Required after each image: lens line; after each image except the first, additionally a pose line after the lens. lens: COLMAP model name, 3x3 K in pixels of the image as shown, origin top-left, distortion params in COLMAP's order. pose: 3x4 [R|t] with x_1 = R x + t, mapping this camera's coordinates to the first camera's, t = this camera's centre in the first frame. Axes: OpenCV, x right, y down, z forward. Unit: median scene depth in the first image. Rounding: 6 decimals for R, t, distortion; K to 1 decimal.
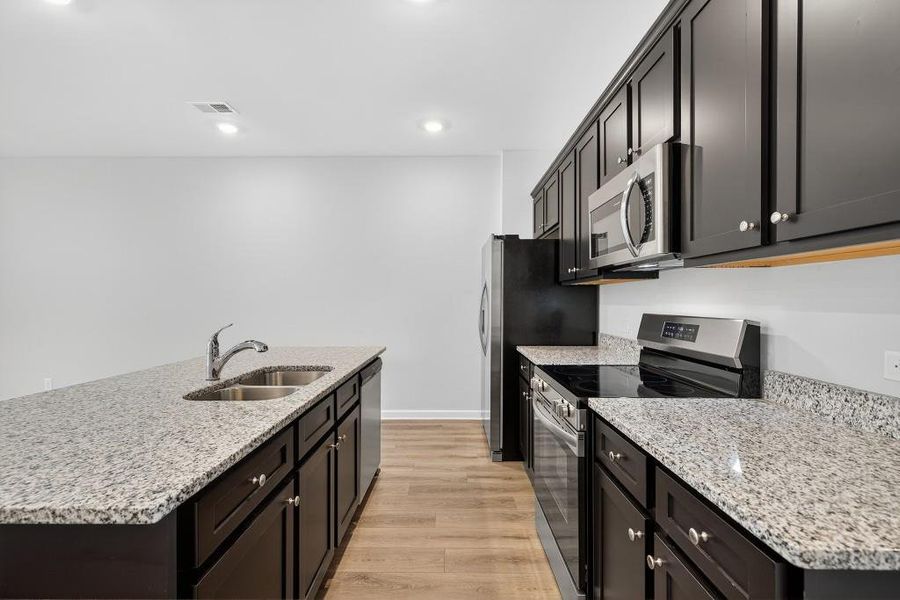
lens RADIAL K [[398.8, 0, 449.0], [0, 398.8, 305.5], [0, 0, 1]] dist [0.007670, -0.000219]
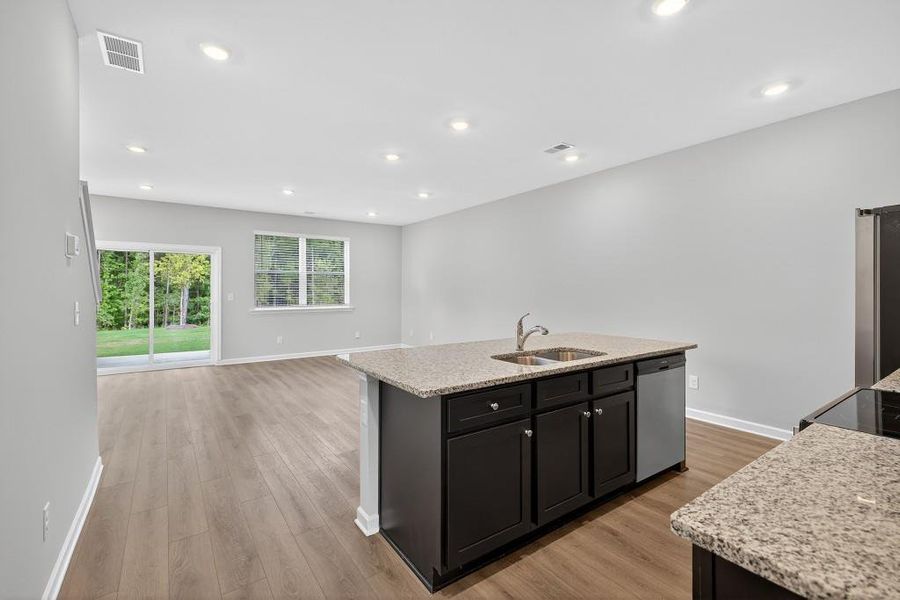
lens RADIAL K [[398.8, 0, 450.6], [0, 398.8, 290.8], [0, 0, 1]] dist [0.007670, -0.000219]
pose [[0.588539, 0.001416, -0.808468, 0.510120], [-0.009020, 0.999948, -0.004815, -0.029678], [0.808418, 0.010126, 0.588521, -0.102130]]
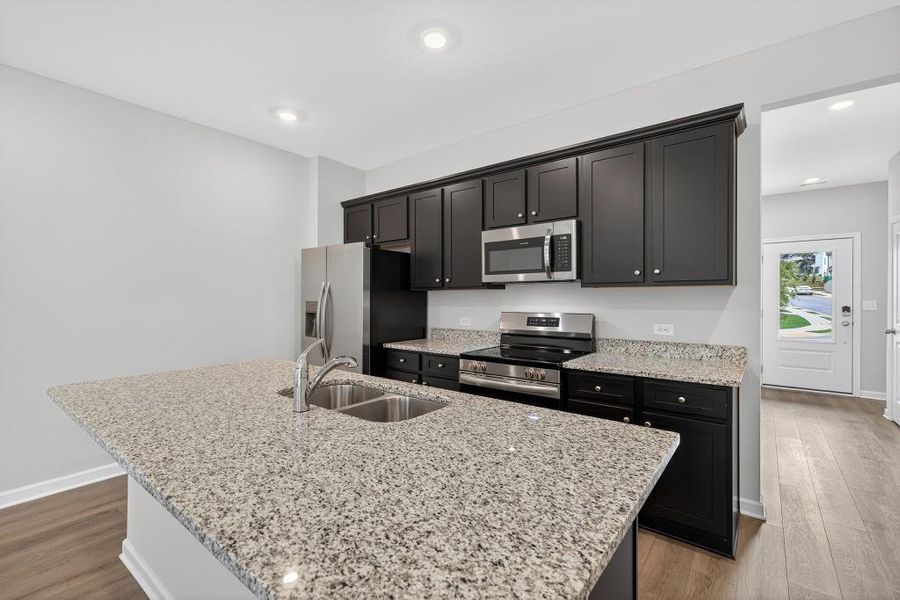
lens RADIAL K [[398.8, 0, 451.4], [0, 398.8, 299.8], [0, 0, 1]] dist [0.007670, -0.000219]
pose [[0.604458, -0.001722, 0.796635, -1.152858], [0.008303, 0.999957, -0.004138, -0.029140], [-0.796593, 0.009116, 0.604447, 0.318880]]
